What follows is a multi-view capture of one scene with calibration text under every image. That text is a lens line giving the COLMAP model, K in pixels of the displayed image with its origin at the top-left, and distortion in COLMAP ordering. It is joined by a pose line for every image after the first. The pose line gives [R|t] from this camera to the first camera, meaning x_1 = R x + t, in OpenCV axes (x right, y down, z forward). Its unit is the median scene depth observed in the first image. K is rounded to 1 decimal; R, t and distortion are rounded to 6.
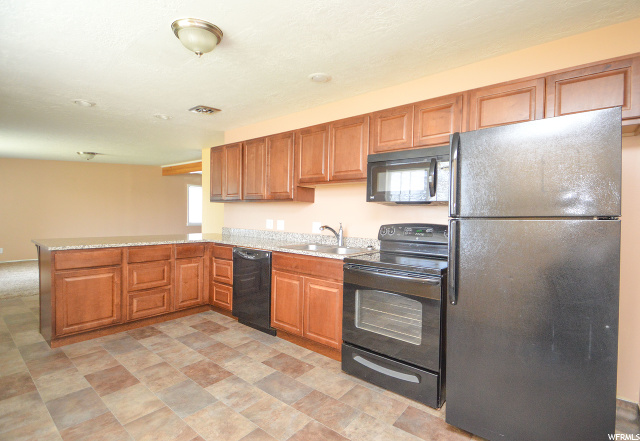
lens RADIAL K [[309.5, 0, 320.0], [0, 309.5, 220.5], [0, 0, 1]] dist [-0.000724, -0.000059]
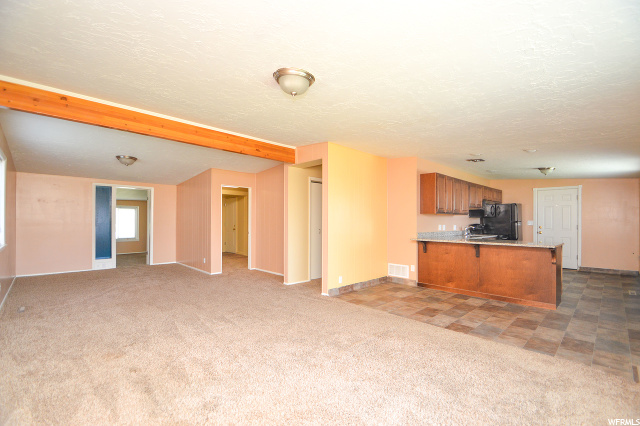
lens RADIAL K [[284.2, 0, 320.0], [0, 284.2, 213.0], [0, 0, 1]] dist [-0.002104, -0.000686]
pose [[0.108508, 0.003797, 0.994088, -1.838504], [0.009239, 0.999946, -0.004828, -0.075746], [-0.994053, 0.009708, 0.108467, 1.526167]]
